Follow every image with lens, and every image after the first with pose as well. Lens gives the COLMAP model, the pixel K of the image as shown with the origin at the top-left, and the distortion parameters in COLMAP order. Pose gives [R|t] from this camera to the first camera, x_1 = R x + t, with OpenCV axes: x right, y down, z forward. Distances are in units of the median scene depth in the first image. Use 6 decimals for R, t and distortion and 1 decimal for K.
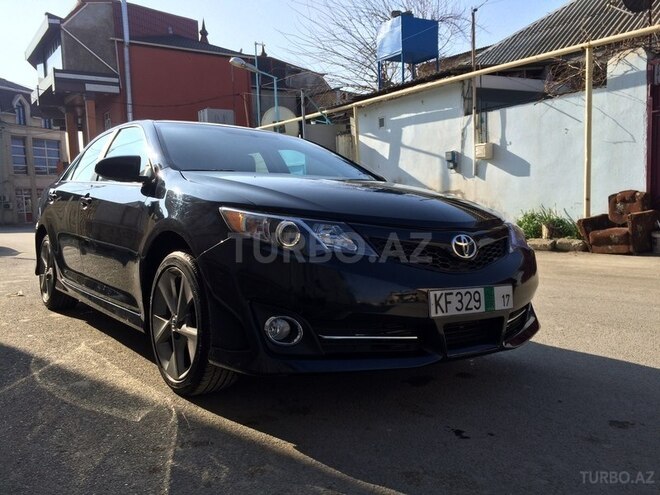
lens RADIAL K [[547.4, 0, 328.4], [0, 547.4, 248.0], [0, 0, 1]] dist [0.071107, -0.007473]
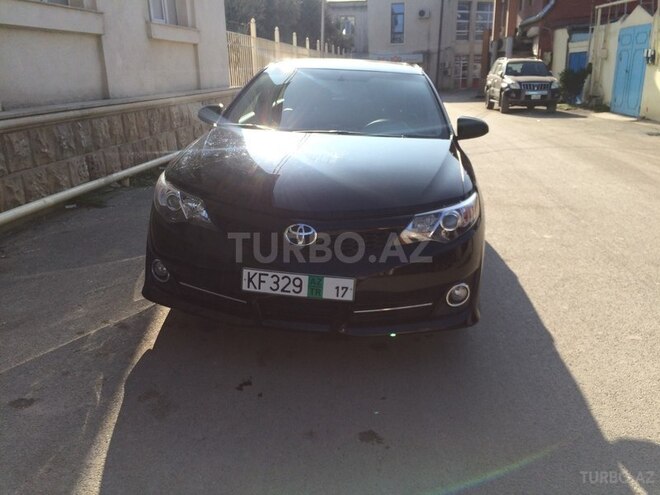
lens RADIAL K [[547.4, 0, 326.8], [0, 547.4, 249.4], [0, 0, 1]] dist [0.071107, -0.007473]
pose [[0.747539, 0.225135, -0.624900, 1.013180], [-0.075629, 0.963537, 0.256665, -0.269404], [0.659898, -0.144606, 0.737308, 0.242946]]
